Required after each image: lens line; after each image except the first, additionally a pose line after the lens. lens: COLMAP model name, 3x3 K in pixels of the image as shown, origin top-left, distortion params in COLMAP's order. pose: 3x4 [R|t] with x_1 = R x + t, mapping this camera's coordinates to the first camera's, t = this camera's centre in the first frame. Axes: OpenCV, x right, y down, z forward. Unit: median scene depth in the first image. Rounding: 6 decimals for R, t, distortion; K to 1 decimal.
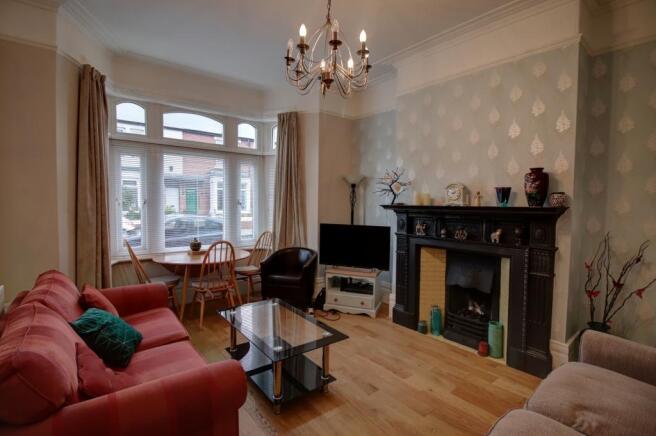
lens RADIAL K [[314.6, 0, 328.0], [0, 314.6, 217.3], [0, 0, 1]] dist [-0.012116, -0.002601]
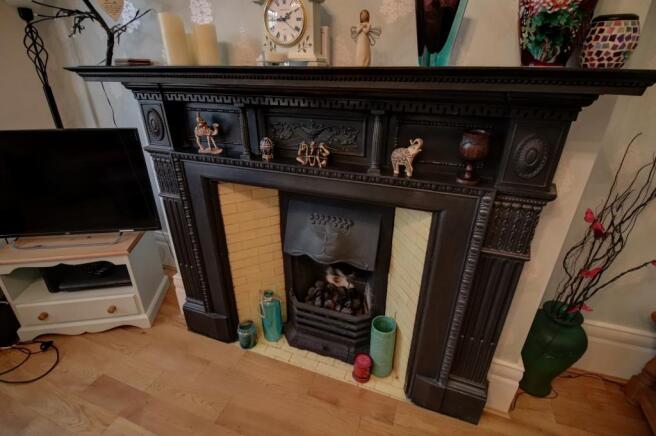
lens RADIAL K [[314.6, 0, 328.7], [0, 314.6, 217.9], [0, 0, 1]] dist [-0.012116, -0.002601]
pose [[0.863904, -0.220322, 0.452911, 0.231369], [0.025405, 0.917163, 0.397702, -0.018484], [-0.503016, -0.332071, 0.797938, 0.604431]]
